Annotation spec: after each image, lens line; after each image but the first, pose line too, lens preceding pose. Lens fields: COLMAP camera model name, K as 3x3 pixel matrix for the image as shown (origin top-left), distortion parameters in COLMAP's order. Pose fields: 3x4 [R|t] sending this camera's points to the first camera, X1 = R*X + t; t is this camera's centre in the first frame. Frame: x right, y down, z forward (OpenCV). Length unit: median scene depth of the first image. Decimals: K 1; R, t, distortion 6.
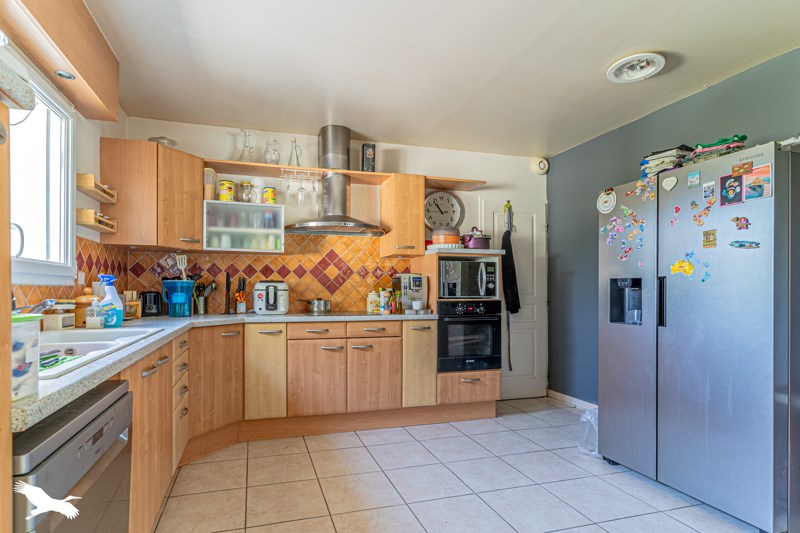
lens RADIAL K [[397.4, 0, 399.4], [0, 397.4, 274.8], [0, 0, 1]] dist [-0.001509, -0.000246]
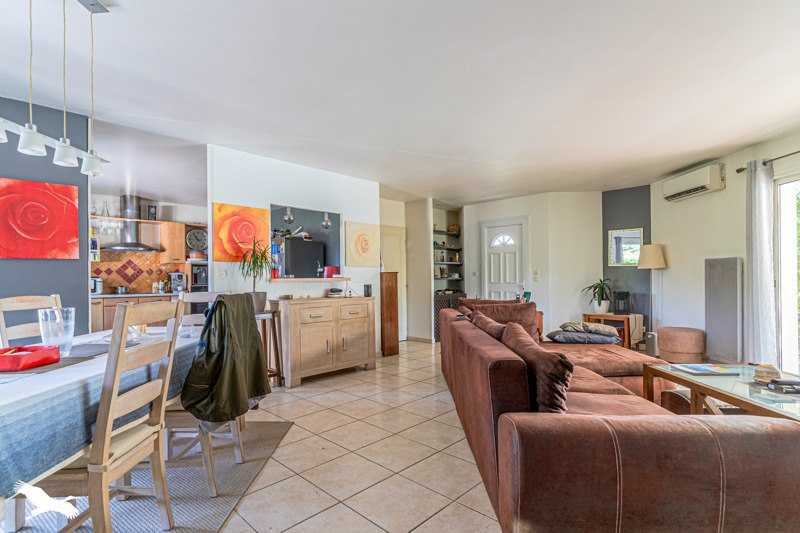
lens RADIAL K [[397.4, 0, 399.4], [0, 397.4, 274.8], [0, 0, 1]] dist [-0.001509, -0.000246]
pose [[0.905002, -0.002430, 0.425400, 0.187282], [-0.006706, 0.999778, 0.019977, -0.039731], [-0.425354, -0.020933, 0.904785, -1.256174]]
